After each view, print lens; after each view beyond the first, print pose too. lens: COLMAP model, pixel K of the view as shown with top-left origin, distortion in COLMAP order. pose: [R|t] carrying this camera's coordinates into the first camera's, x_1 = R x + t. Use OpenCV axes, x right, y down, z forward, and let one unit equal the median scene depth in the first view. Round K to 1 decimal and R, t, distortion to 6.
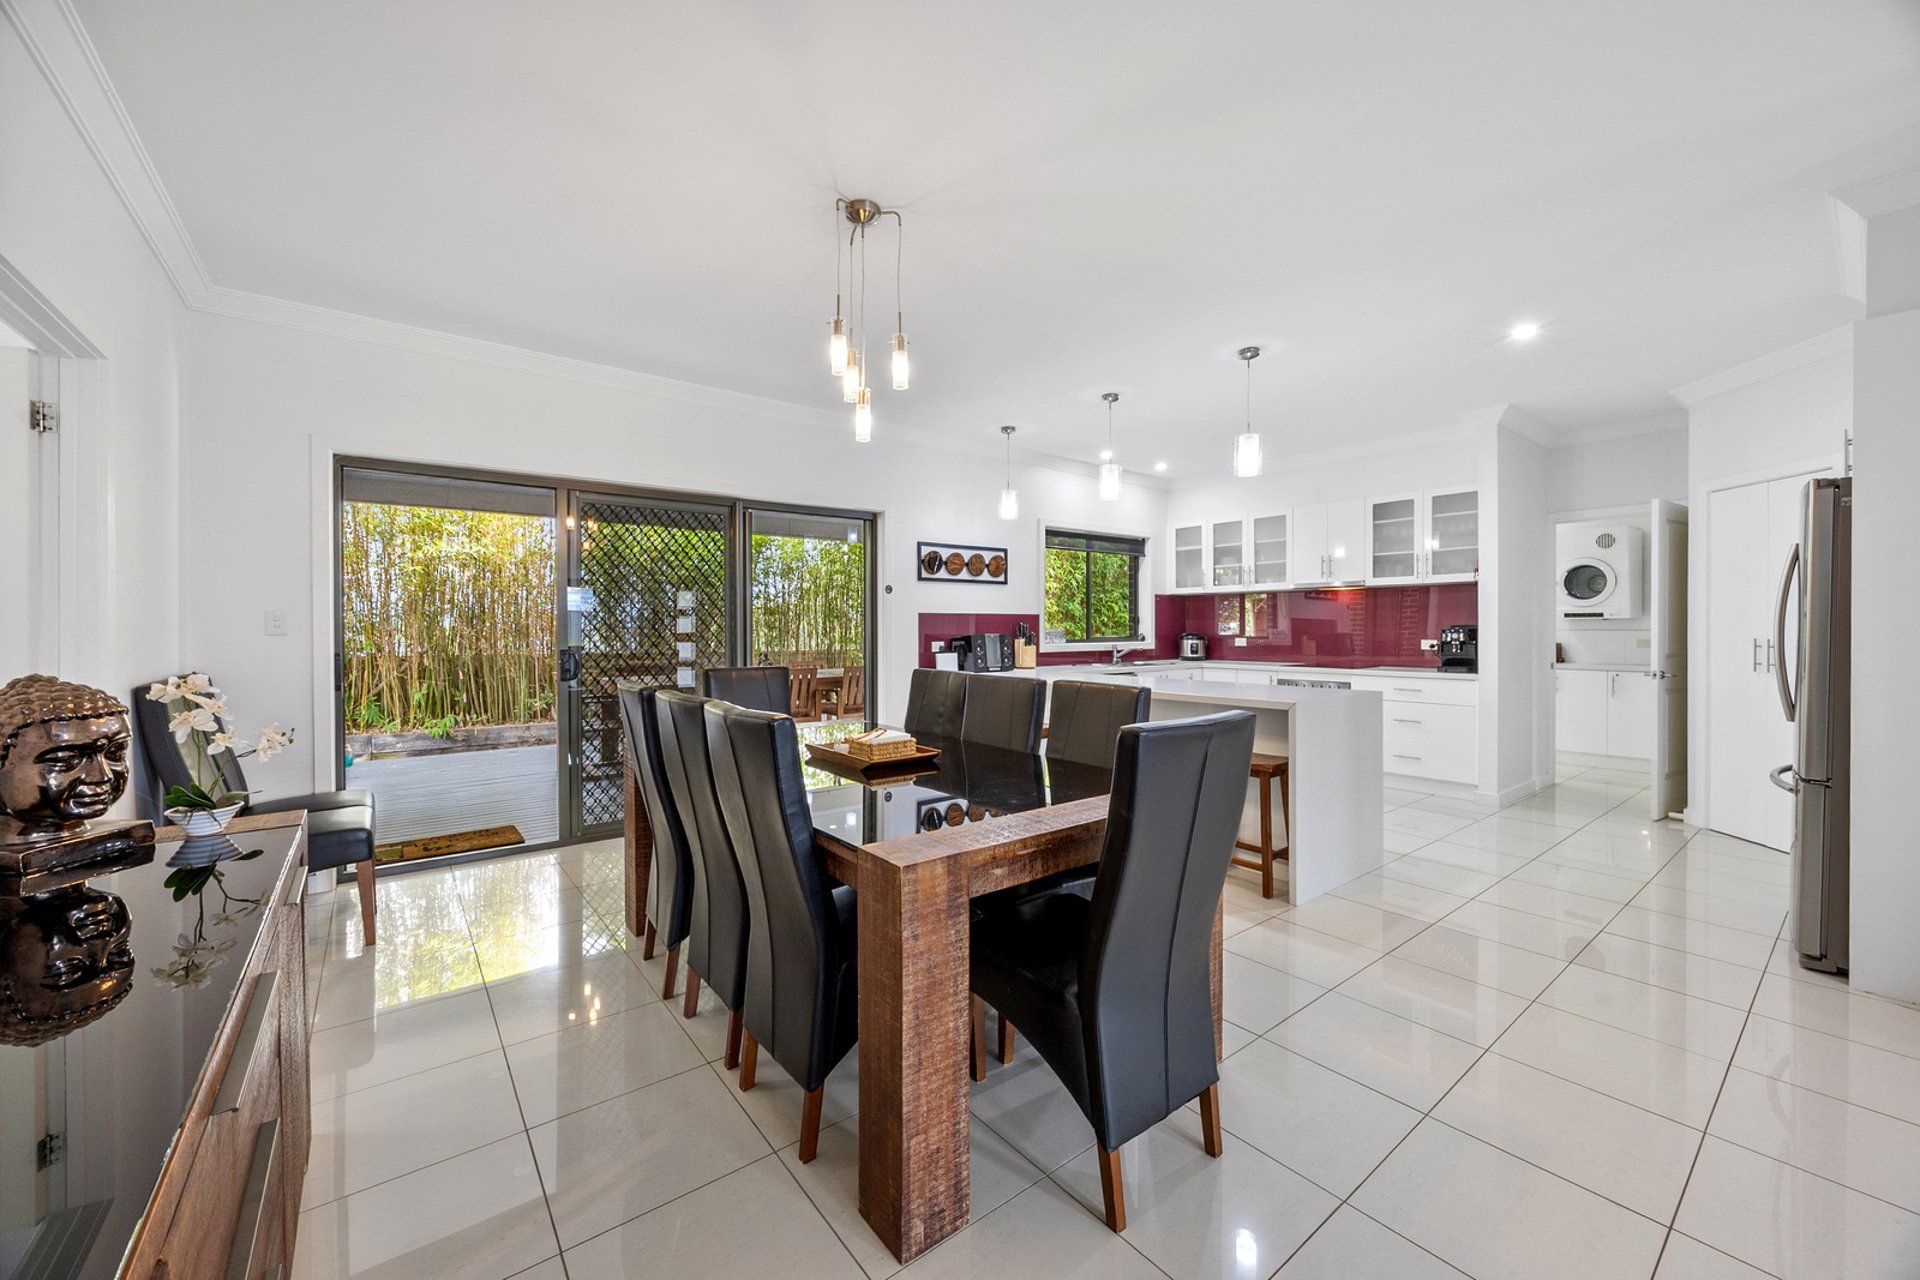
lens RADIAL K [[730.8, 0, 965.2], [0, 730.8, 636.8], [0, 0, 1]] dist [-0.000923, -0.000020]
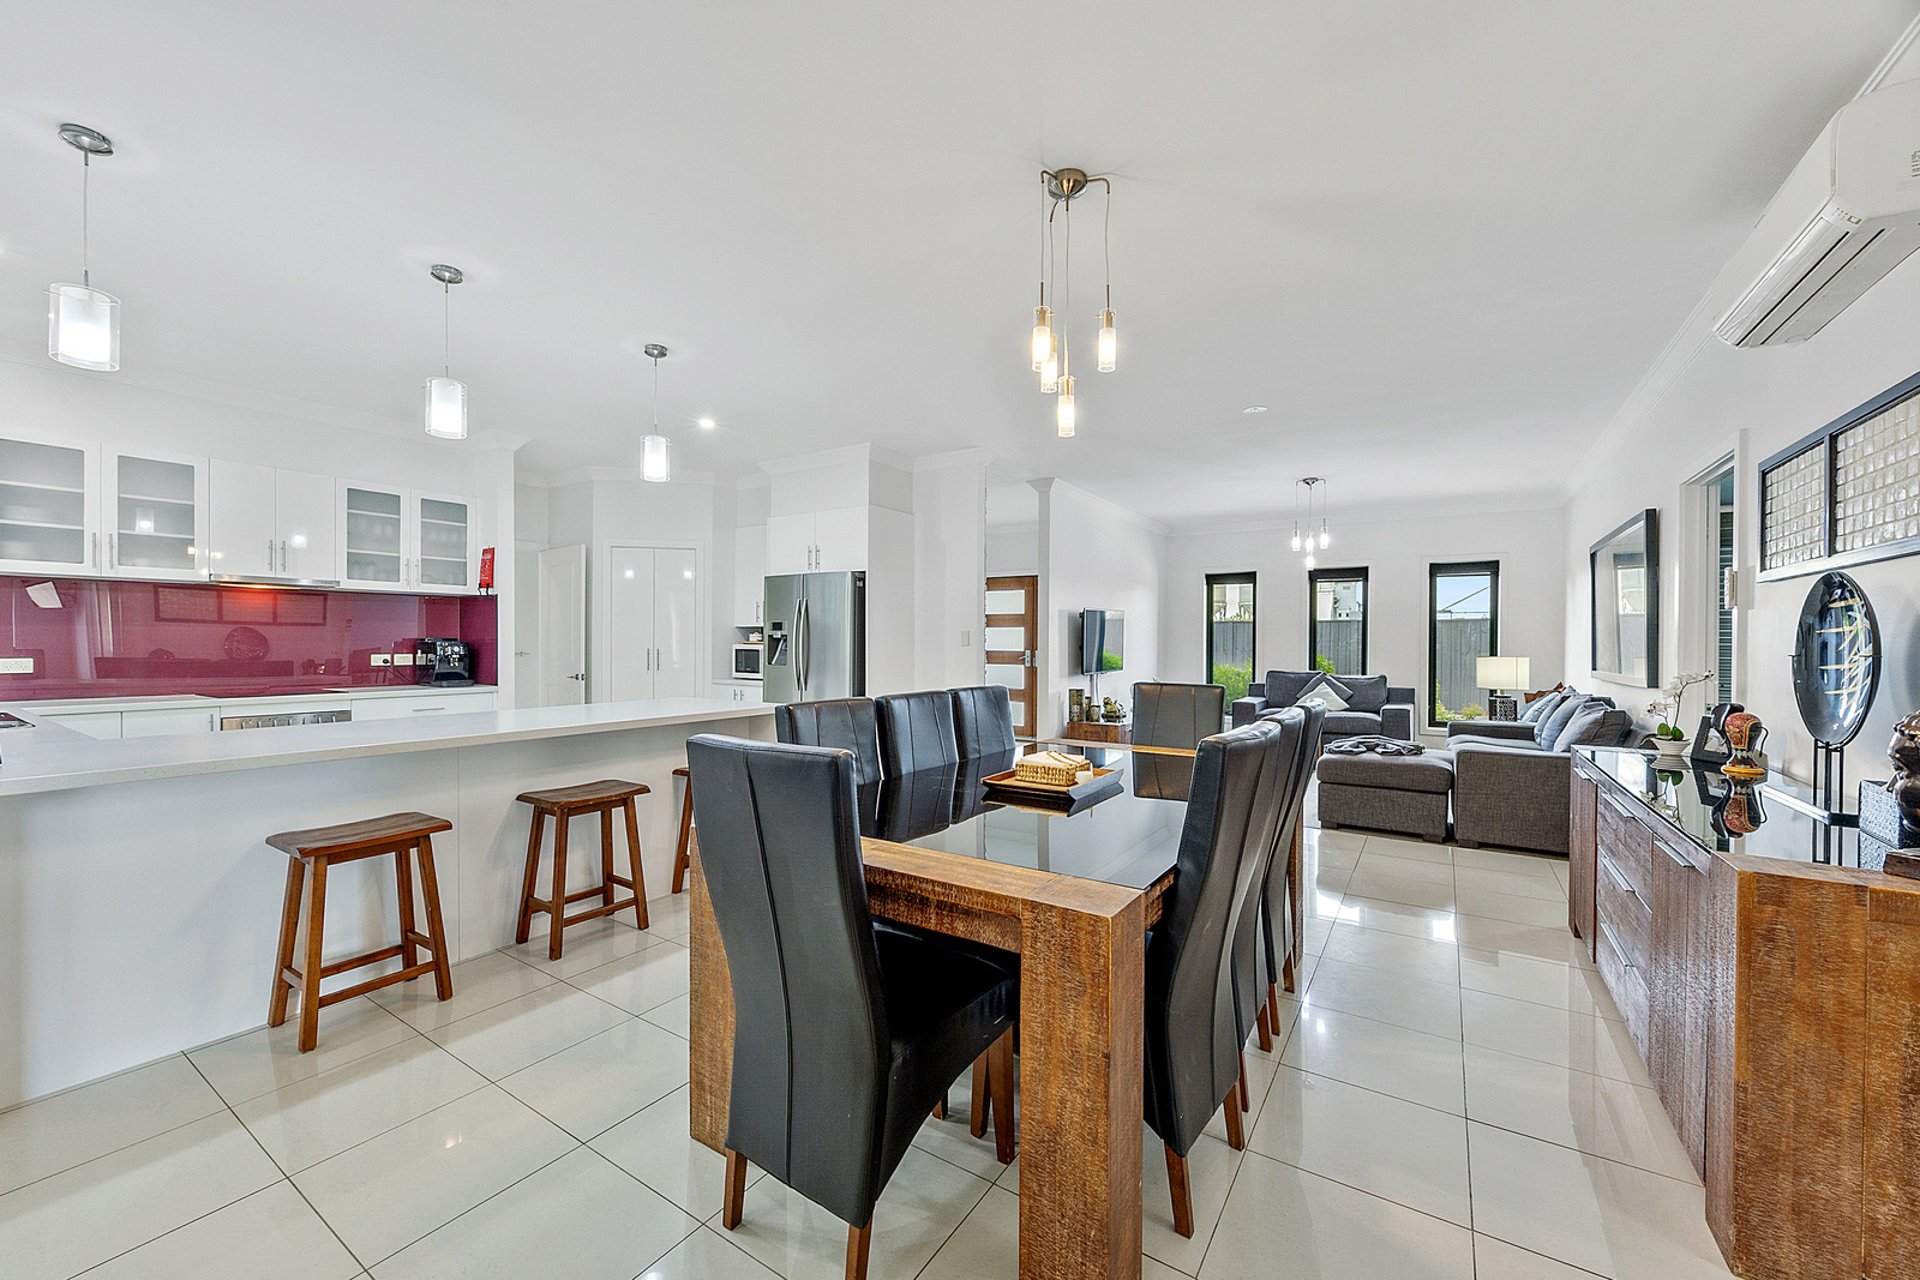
lens RADIAL K [[741.1, 0, 954.3], [0, 741.1, 624.1], [0, 0, 1]] dist [0.000663, 0.000077]
pose [[-0.315534, 0.026029, 0.948557, -0.401326], [0.012594, 0.999651, -0.023242, -0.002802], [-0.948831, 0.004612, -0.315751, 0.581250]]
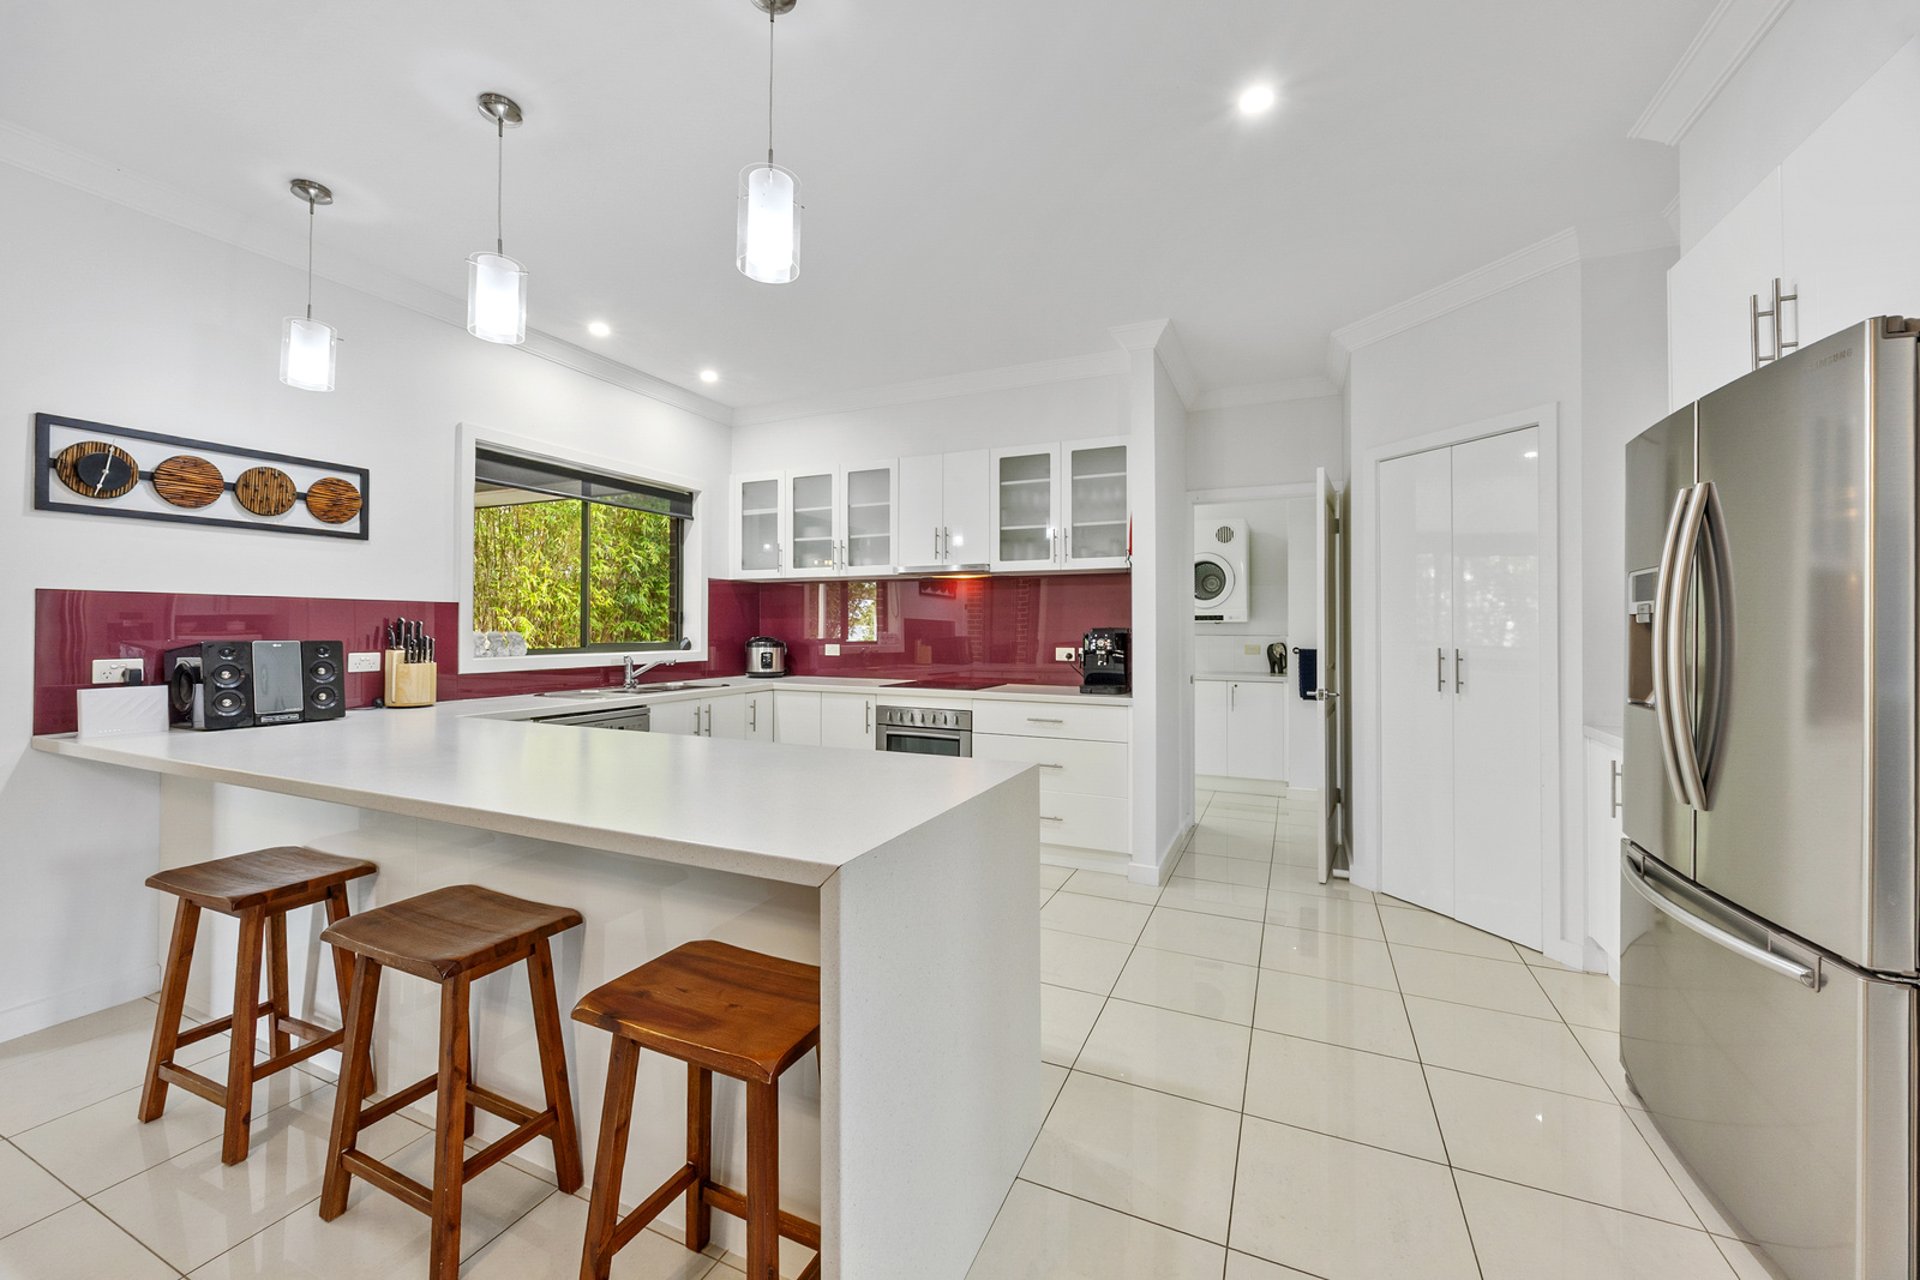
lens RADIAL K [[741.1, 0, 954.3], [0, 741.1, 624.1], [0, 0, 1]] dist [0.000663, 0.000077]
pose [[0.891363, 0.009683, 0.453187, 0.179077], [-0.001002, 0.999811, -0.019391, -0.004641], [-0.453289, 0.016831, 0.891205, 0.352386]]
